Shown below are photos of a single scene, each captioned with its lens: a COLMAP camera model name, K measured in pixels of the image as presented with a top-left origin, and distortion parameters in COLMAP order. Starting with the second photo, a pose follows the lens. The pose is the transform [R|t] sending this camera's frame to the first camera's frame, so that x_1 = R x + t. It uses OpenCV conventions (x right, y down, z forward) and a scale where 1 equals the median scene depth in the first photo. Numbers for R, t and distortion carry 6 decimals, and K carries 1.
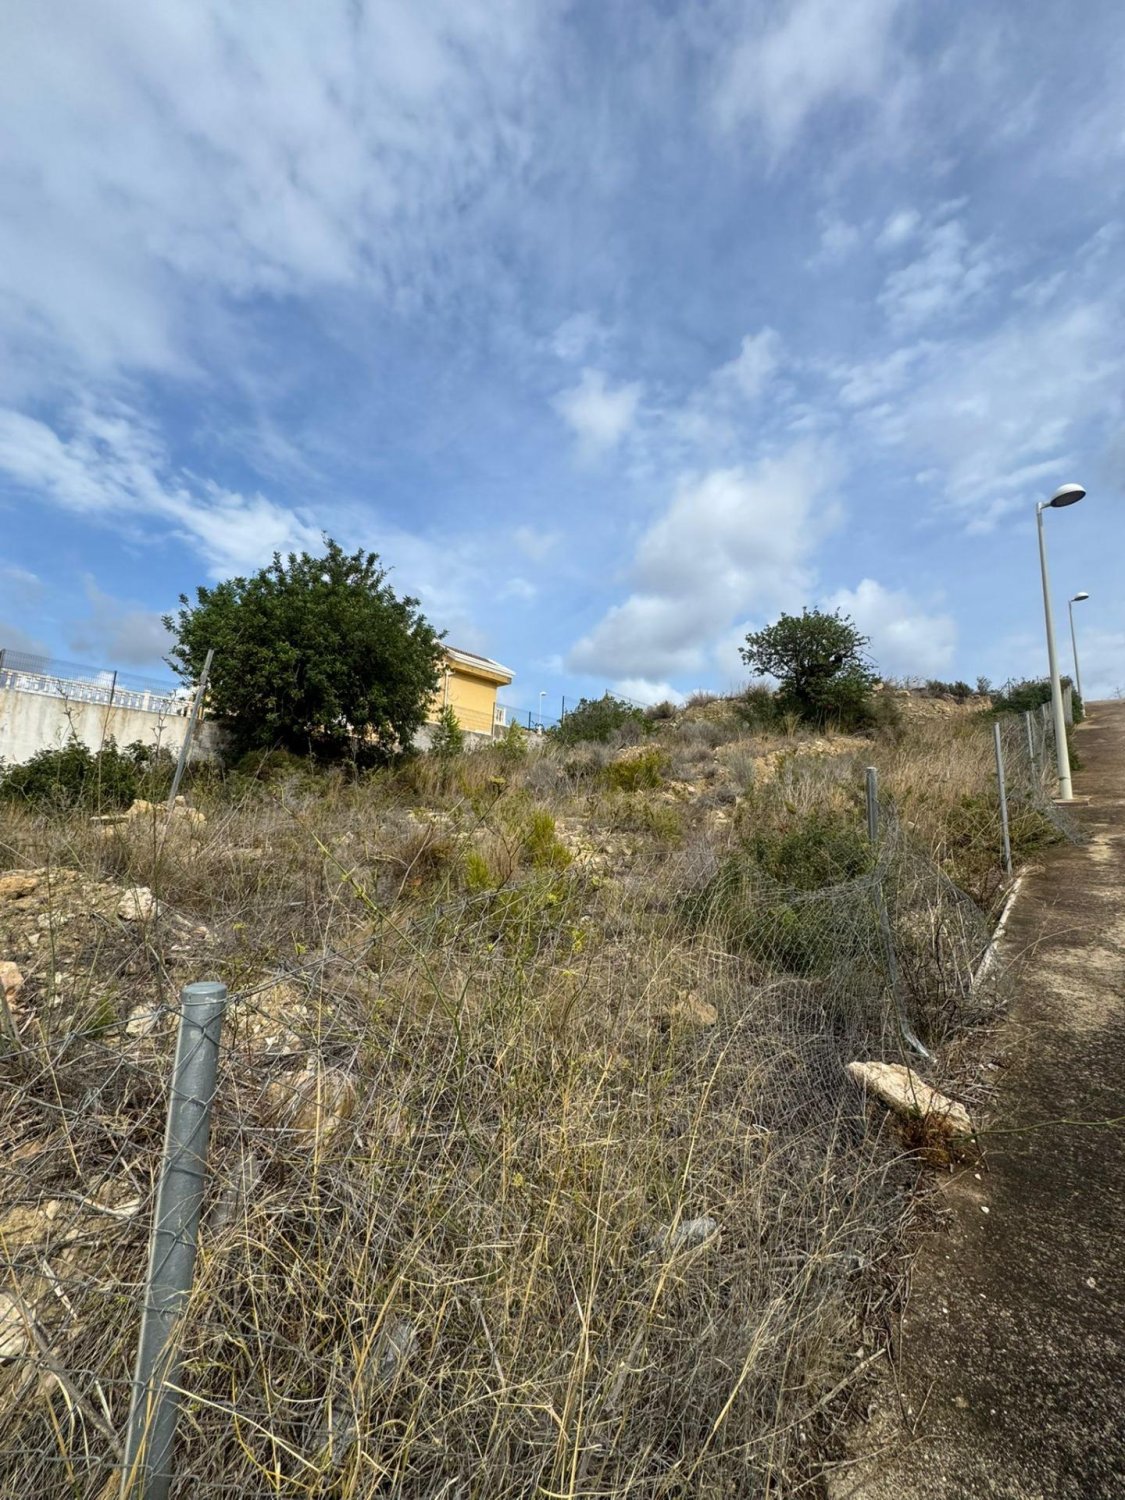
lens RADIAL K [[599.1, 0, 564.9], [0, 599.1, 748.9], [0, 0, 1]] dist [-0.003564, 0.000809]
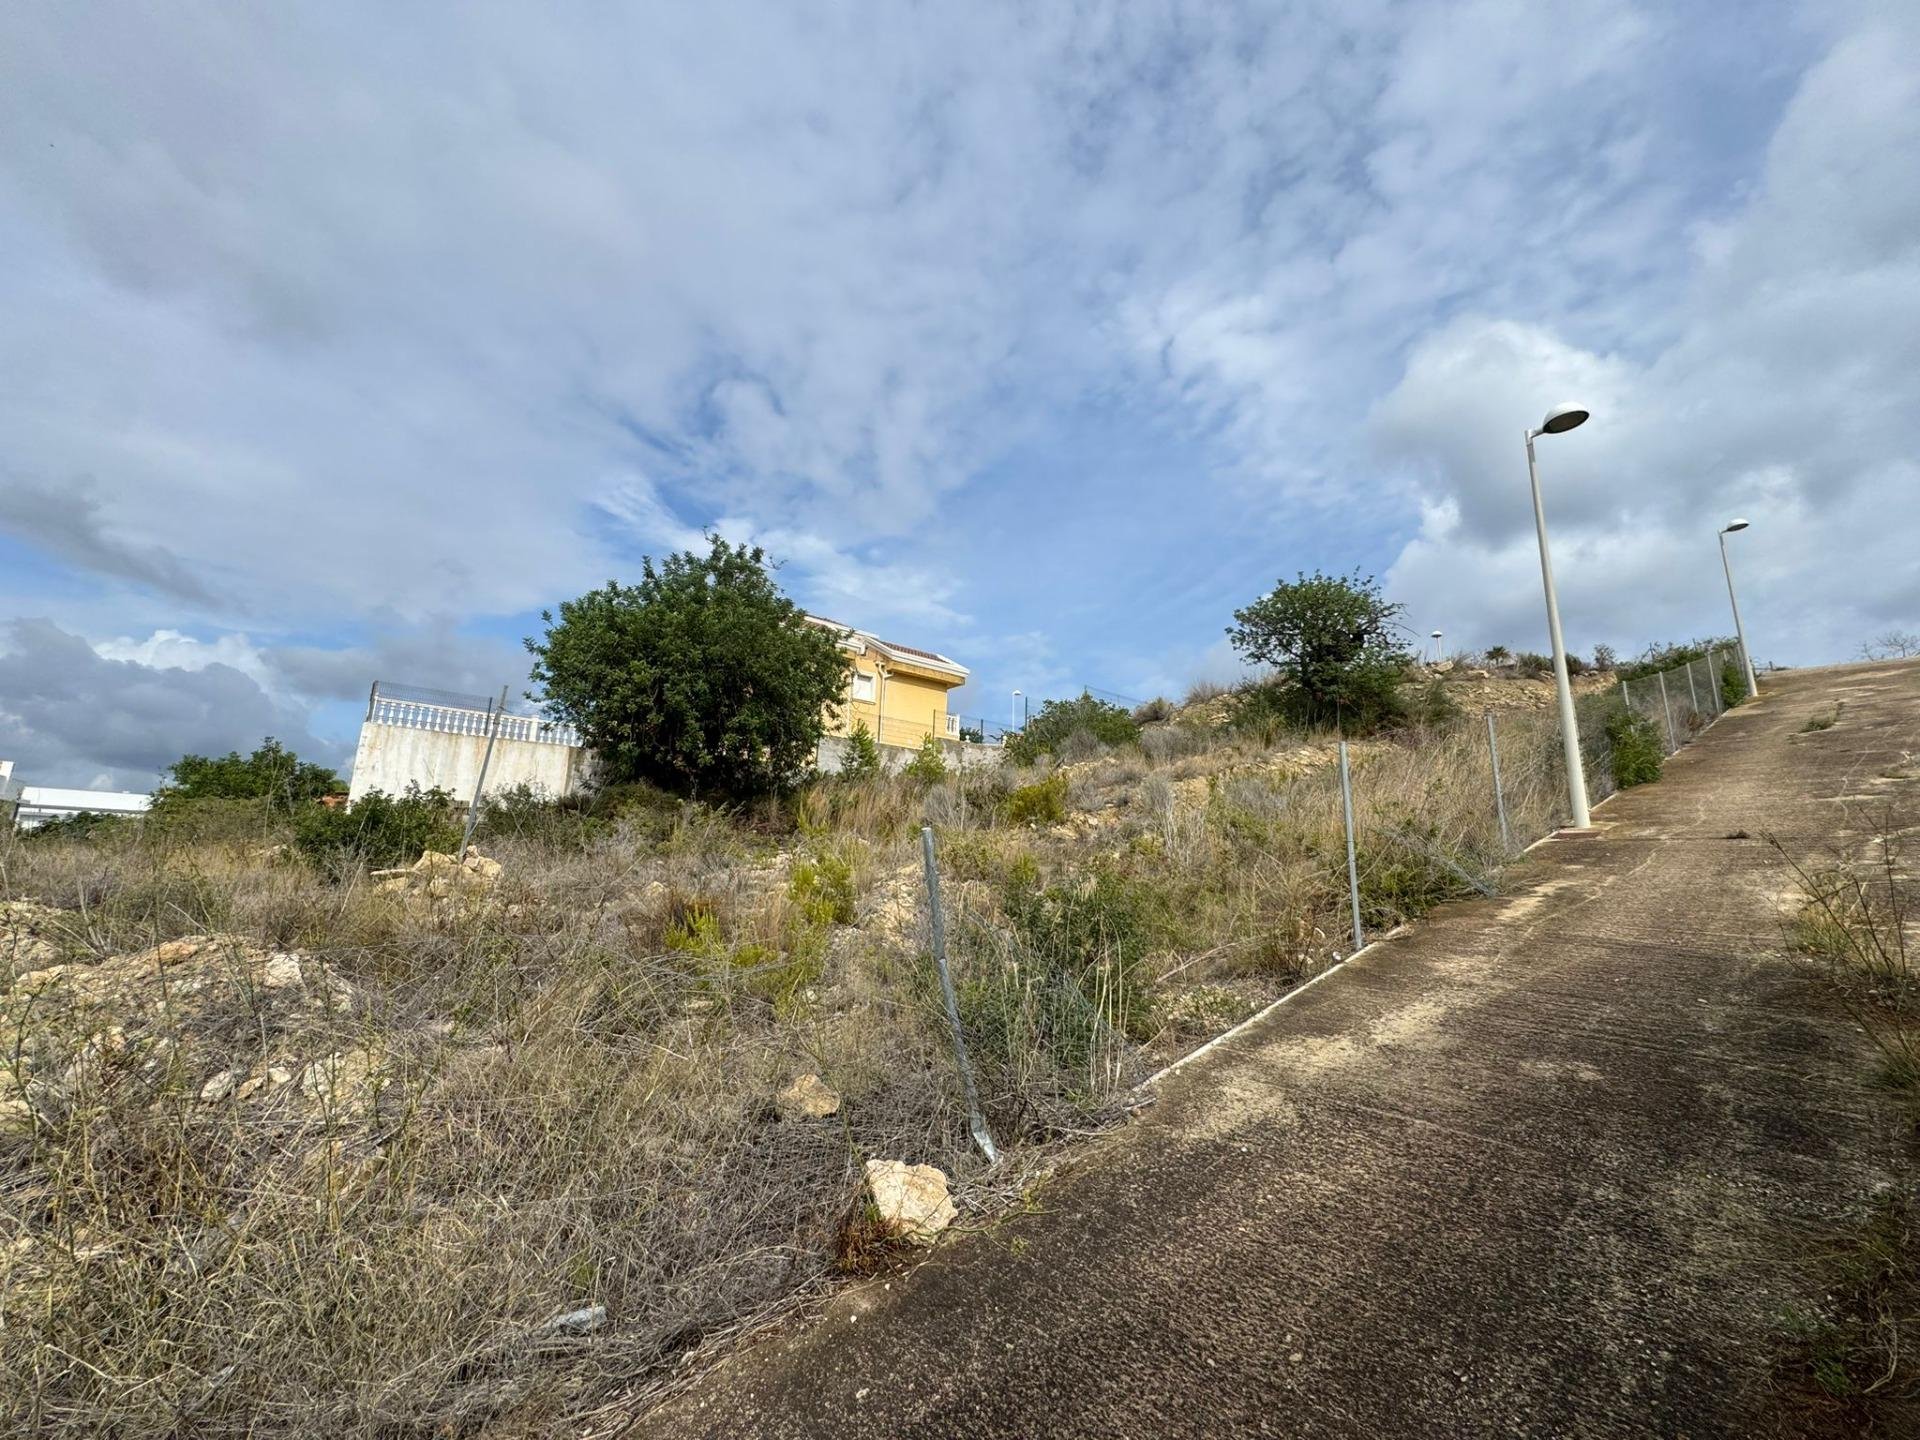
lens RADIAL K [[766.8, 0, 958.3], [0, 766.8, 718.4], [0, 0, 1]] dist [-0.003564, 0.000809]
pose [[0.986978, -0.041795, -0.155330, 0.115515], [0.033332, 0.997835, -0.056702, -0.010336], [0.157364, 0.050786, 0.986234, -0.022200]]
